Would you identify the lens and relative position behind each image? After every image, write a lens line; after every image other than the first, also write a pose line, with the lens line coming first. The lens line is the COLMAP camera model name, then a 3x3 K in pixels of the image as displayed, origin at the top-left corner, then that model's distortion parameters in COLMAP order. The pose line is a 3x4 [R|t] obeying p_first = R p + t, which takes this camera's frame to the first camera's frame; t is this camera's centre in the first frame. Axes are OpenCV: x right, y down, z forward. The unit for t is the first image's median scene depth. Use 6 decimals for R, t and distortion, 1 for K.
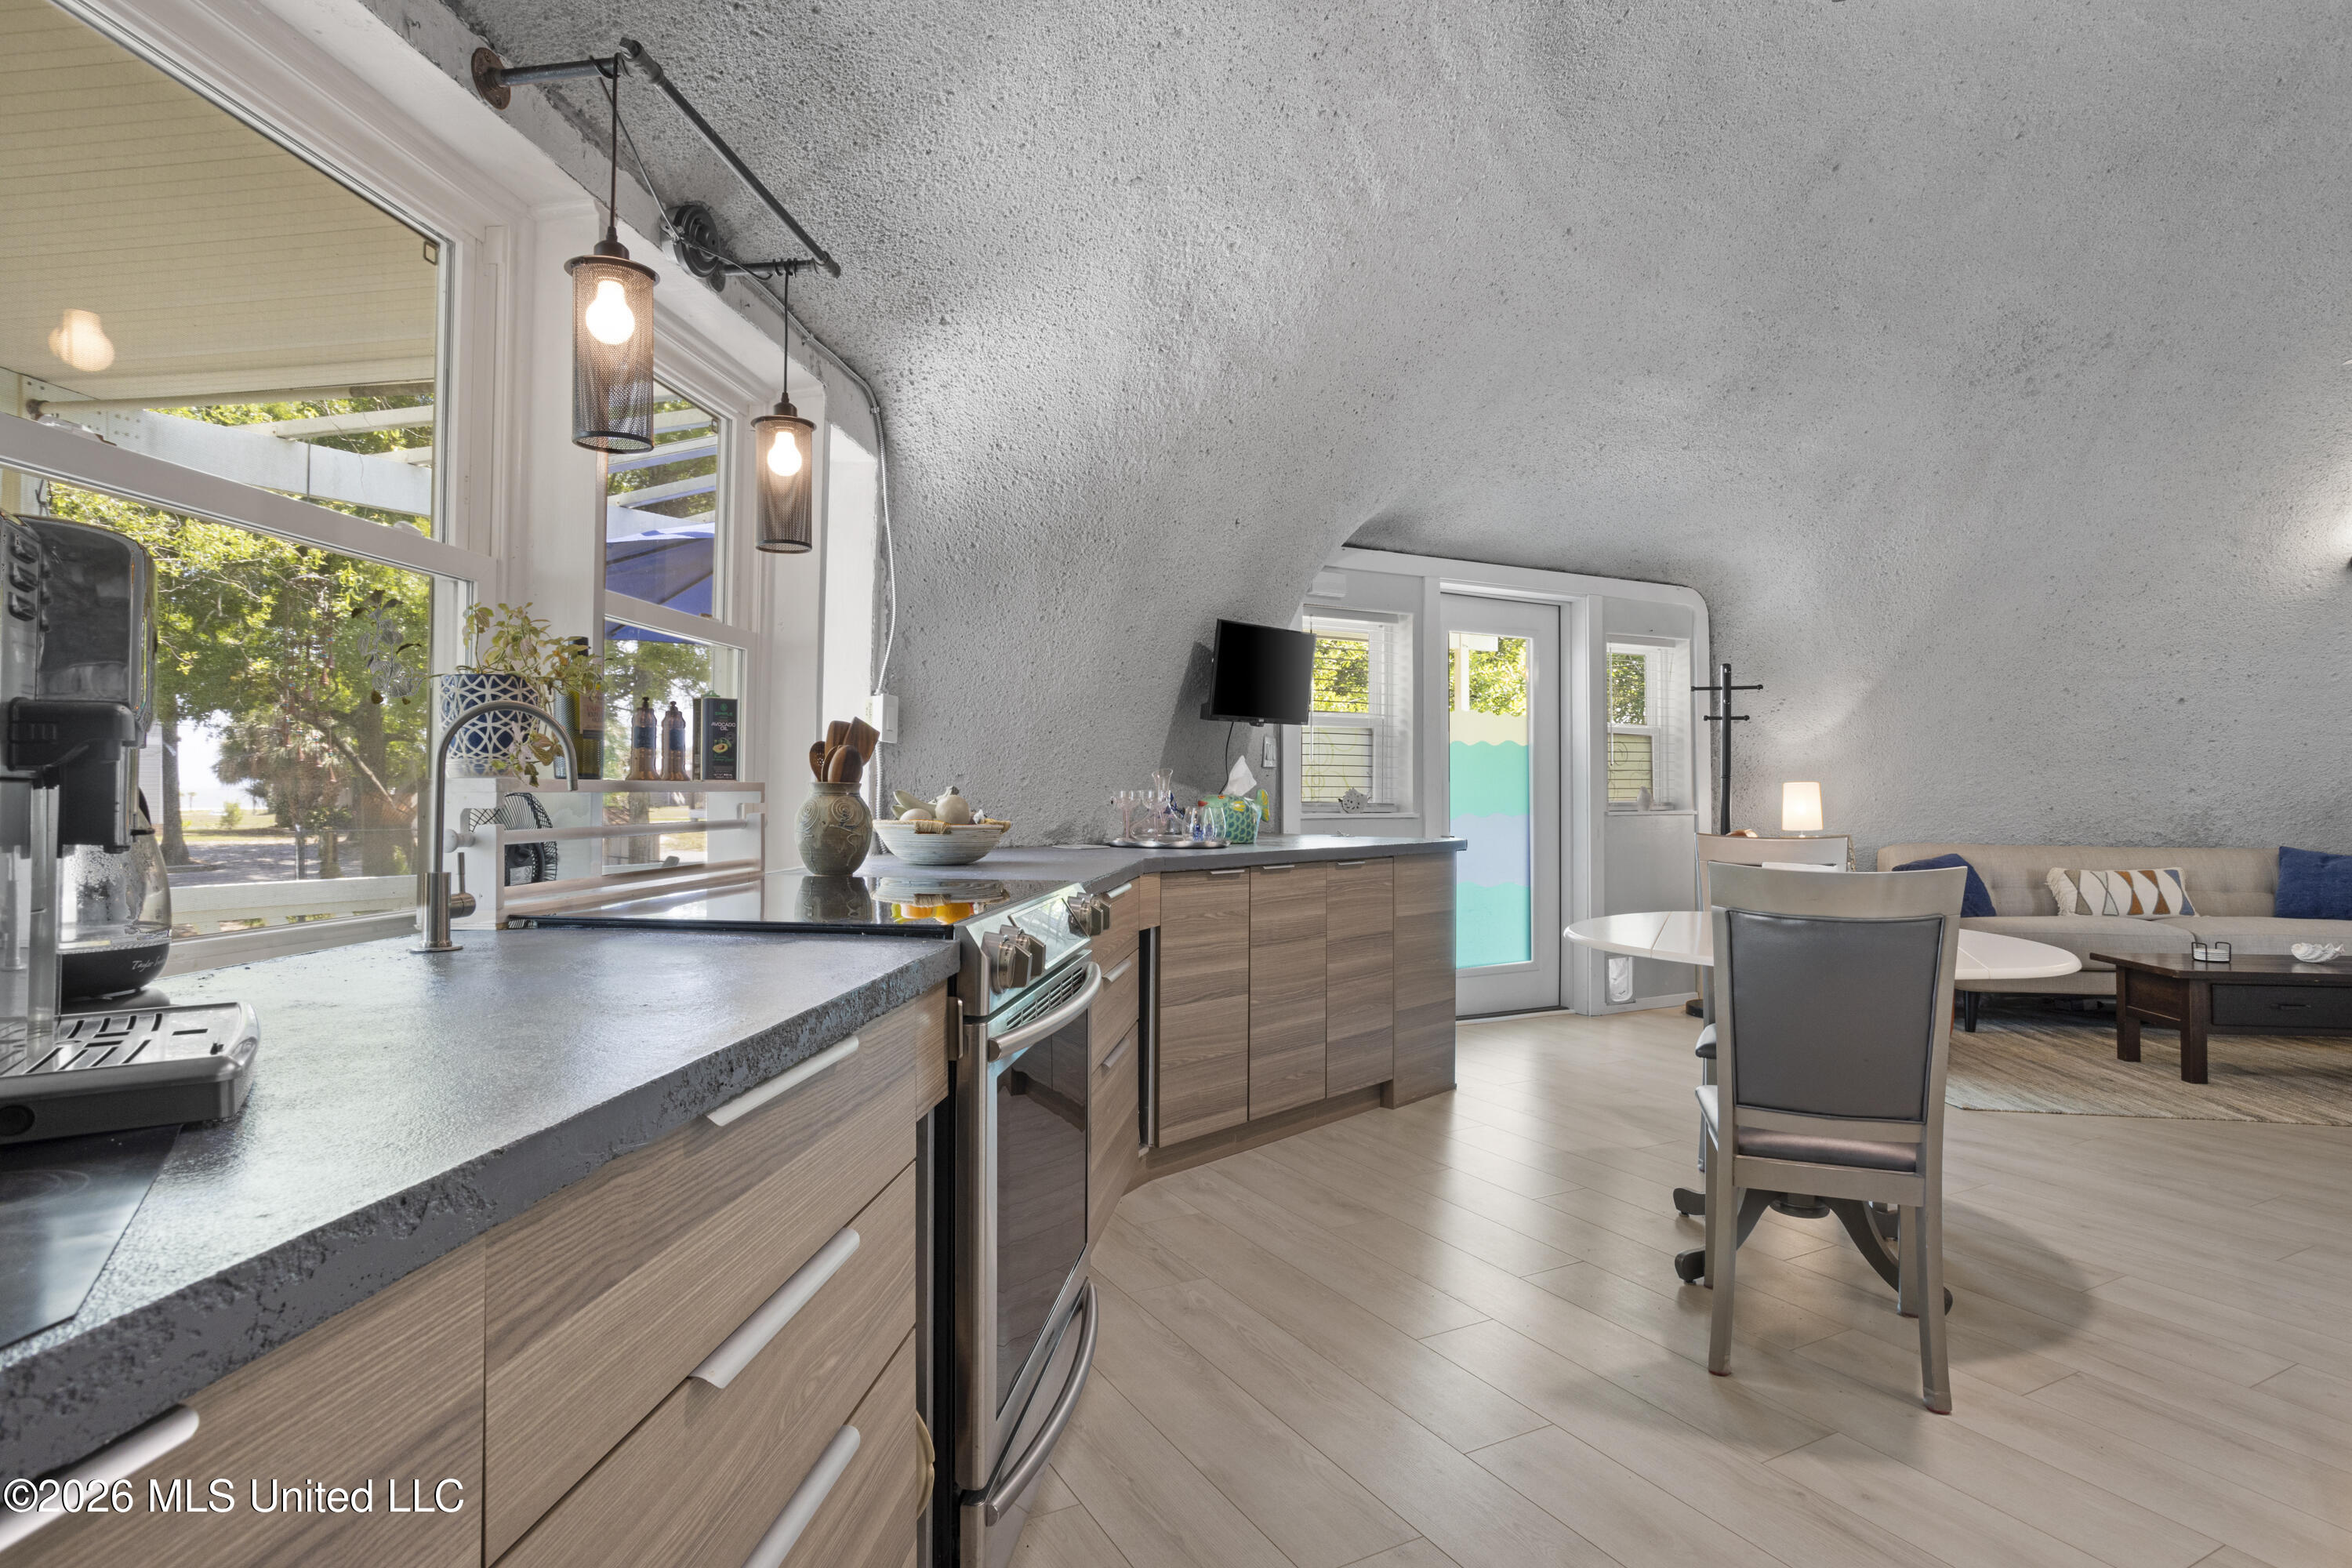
lens RADIAL K [[1184.9, 0, 1261.7], [0, 1184.9, 773.7], [0, 0, 1]] dist [0.007333, 0.001875]
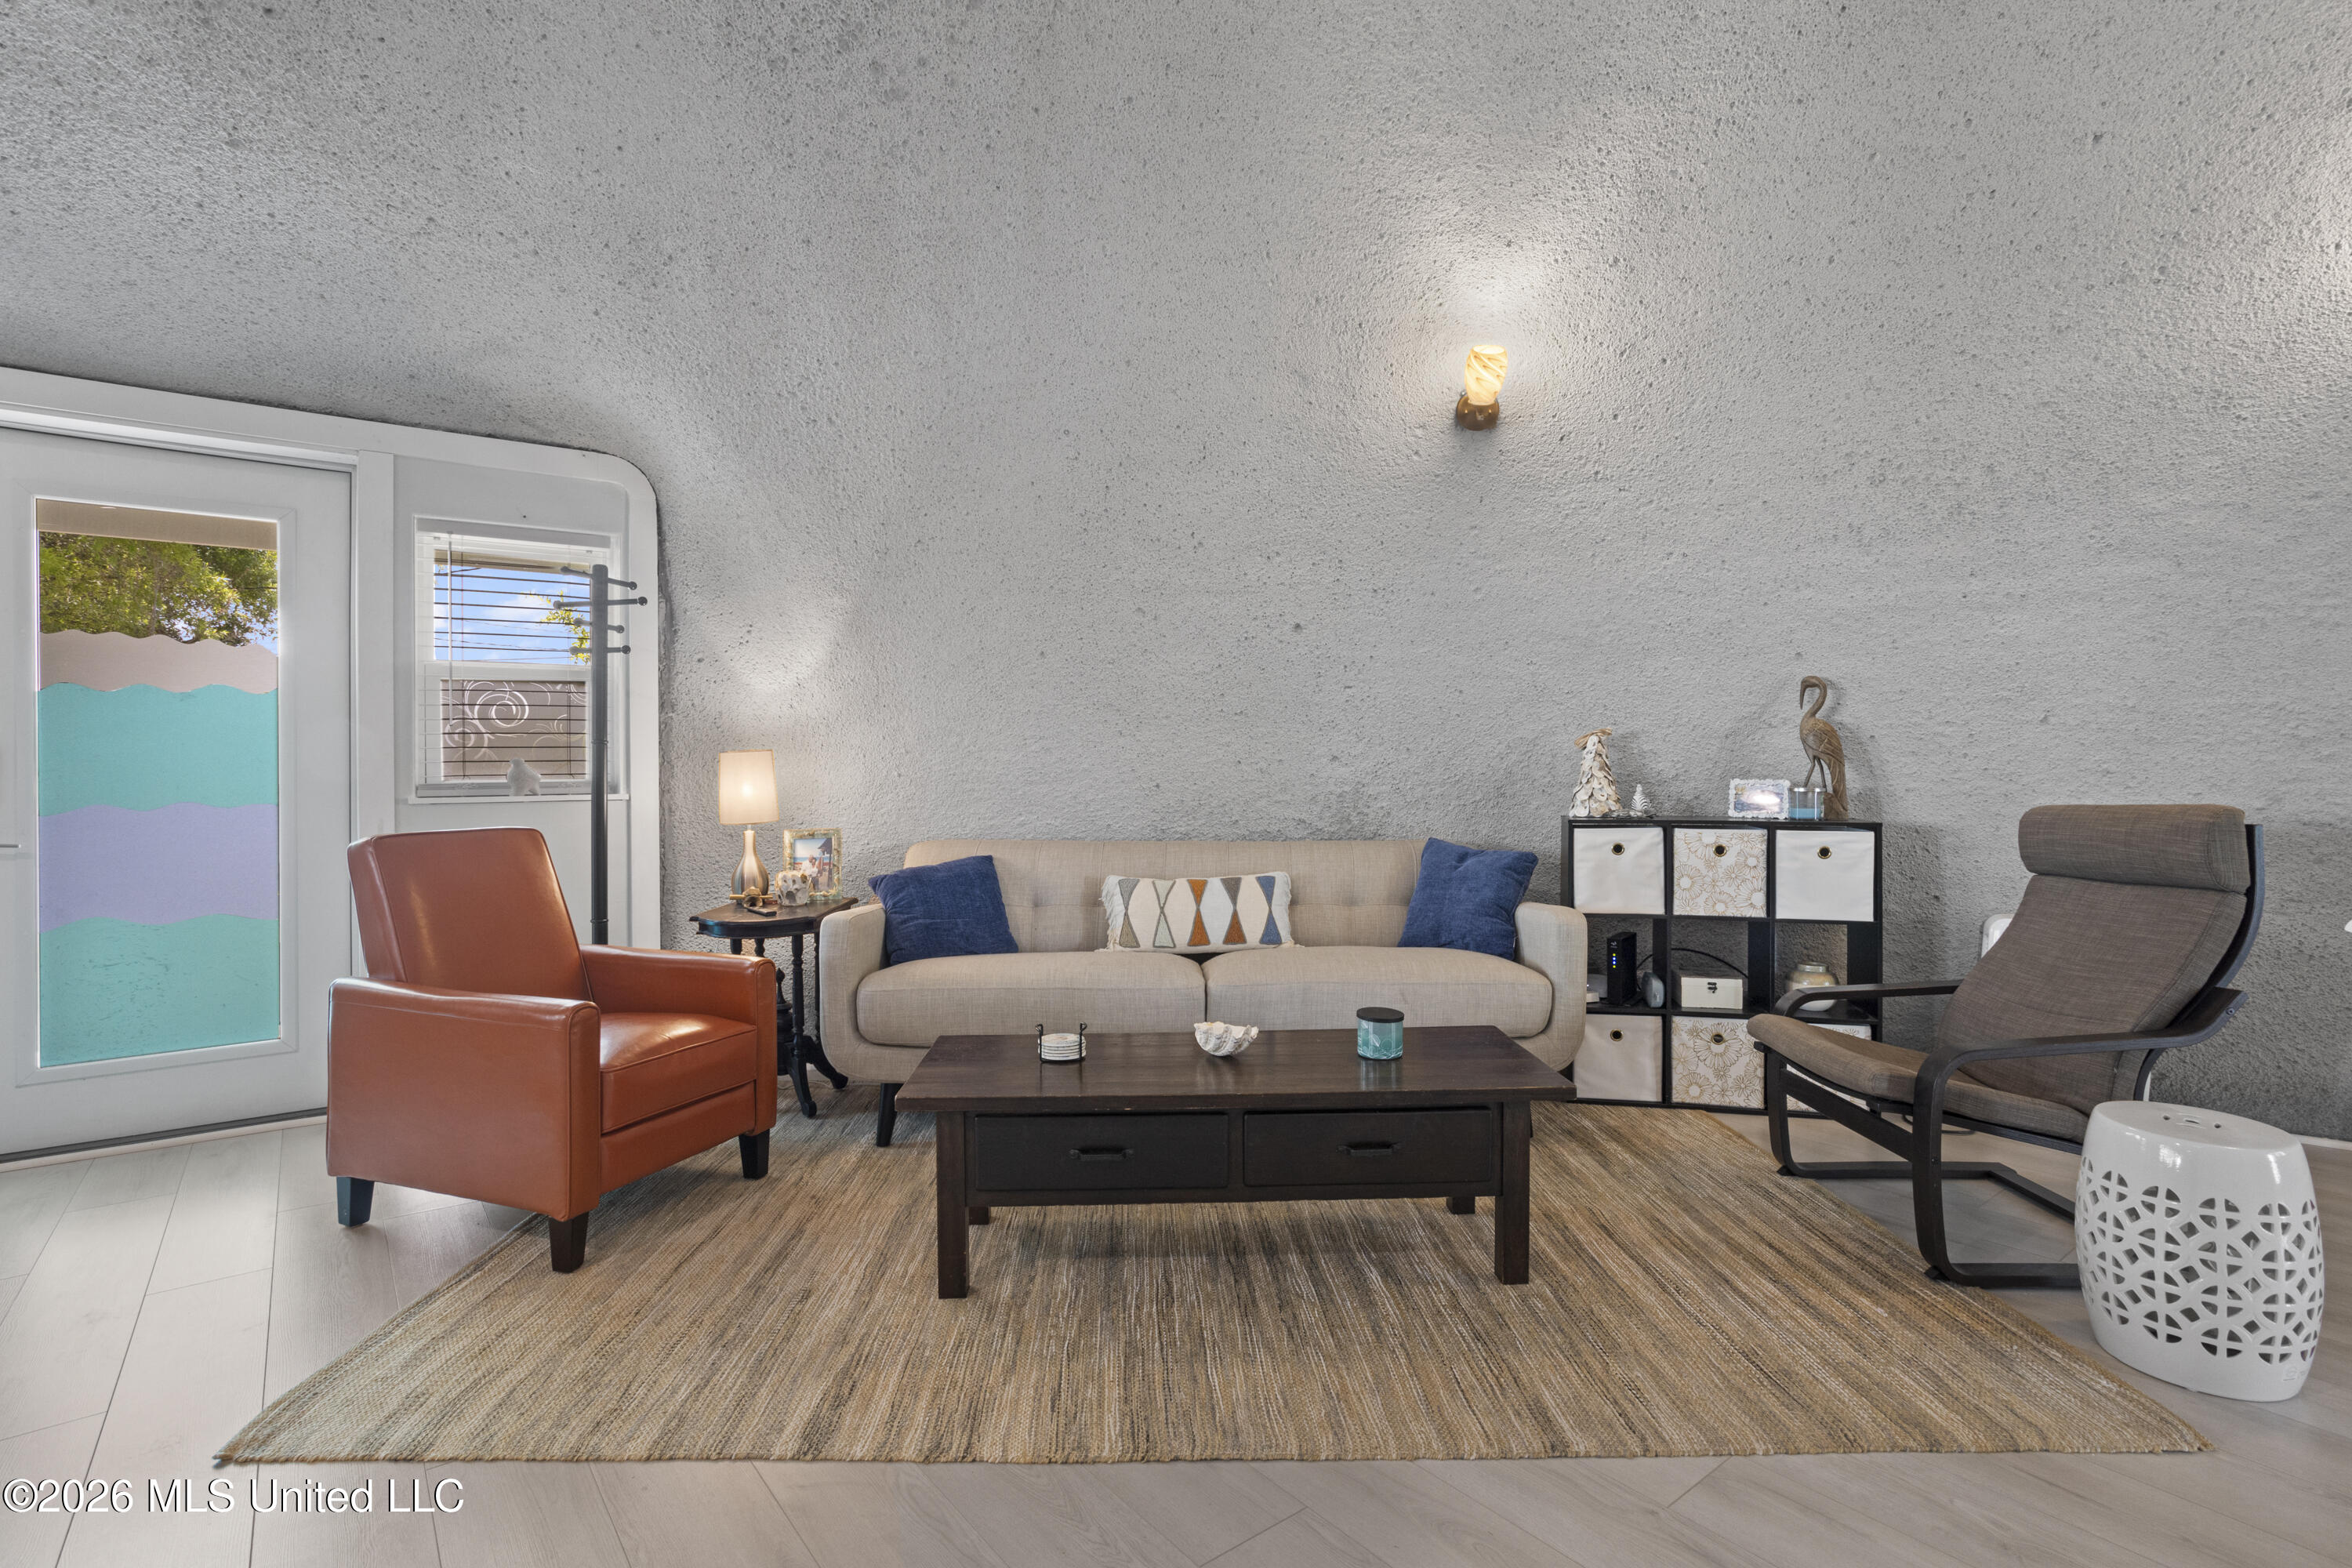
lens RADIAL K [[1112.7, 0, 1180.7], [0, 1112.7, 761.1], [0, 0, 1]] dist [-0.028408, 0.017098]
pose [[0.990773, -0.007574, 0.135322, 0.623579], [0.005743, 0.999887, 0.013914, 0.006062], [-0.135412, -0.013008, 0.990704, 0.375878]]
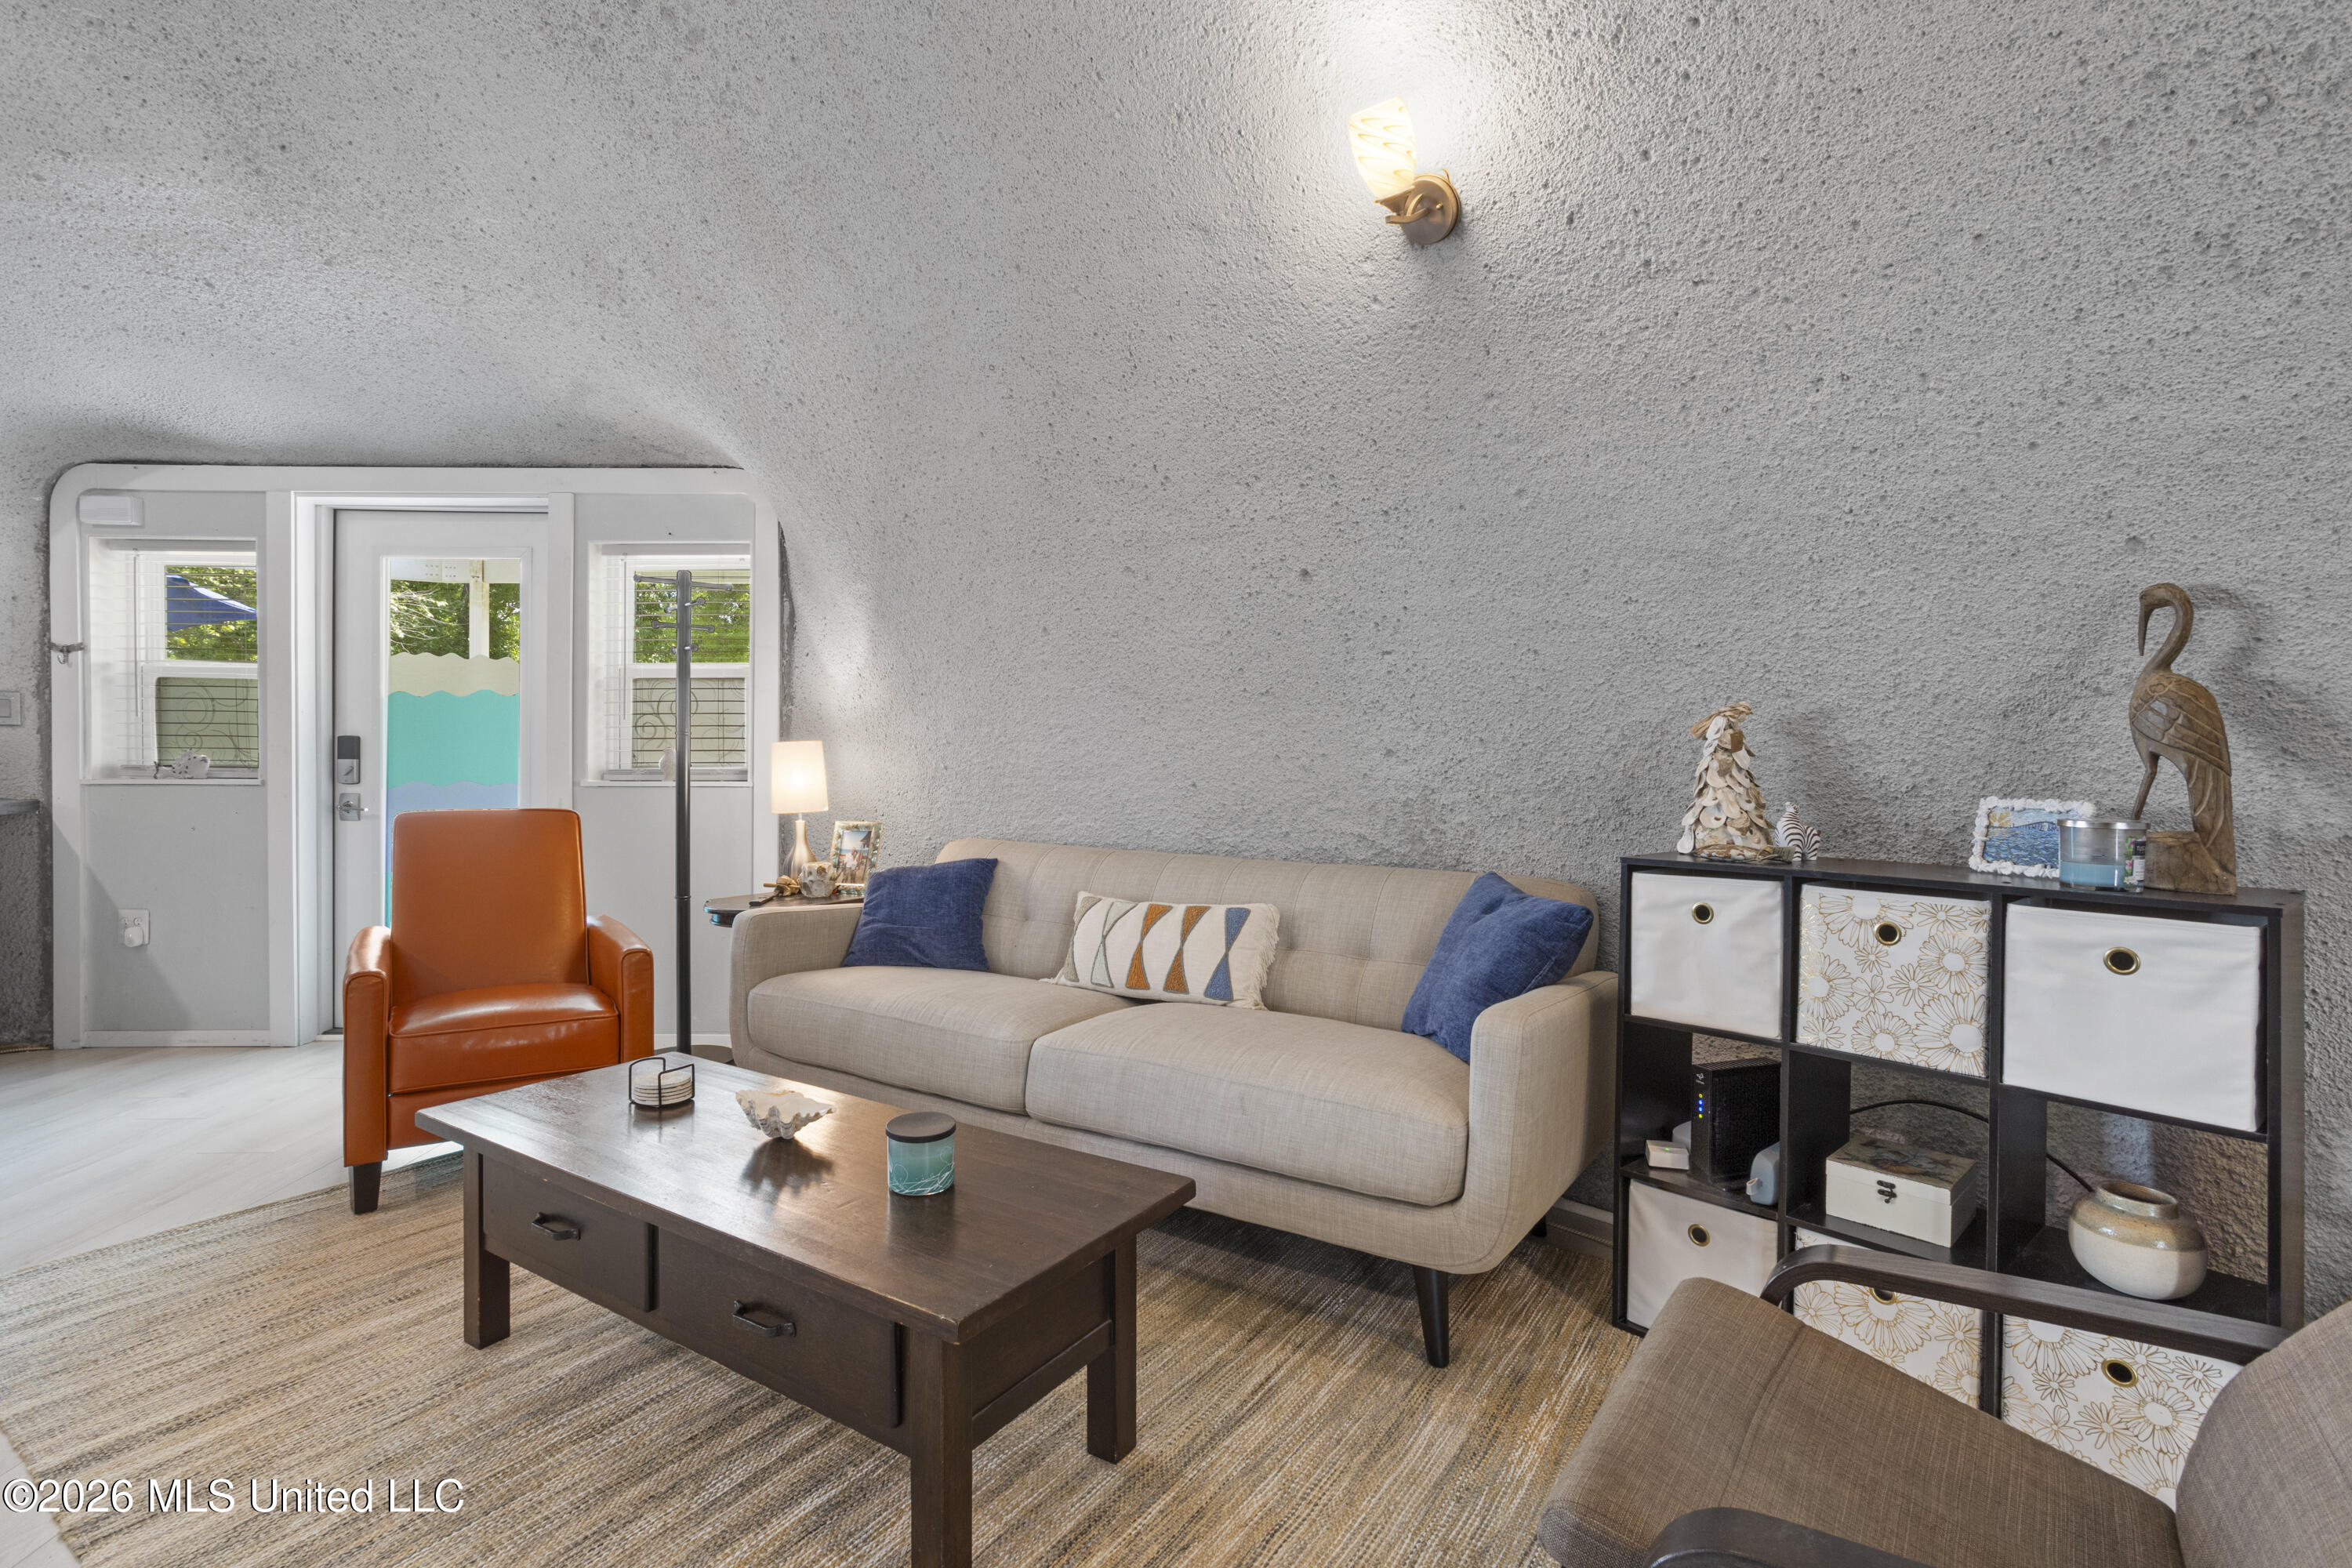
lens RADIAL K [[1112.7, 0, 1175.8], [0, 1112.7, 762.1], [0, 0, 1]] dist [-0.028408, 0.017098]
pose [[0.893222, 0.002309, -0.449611, 0.943903], [0.006397, 0.999820, 0.017842, 0.009222], [0.449571, -0.018813, 0.893046, 0.556903]]
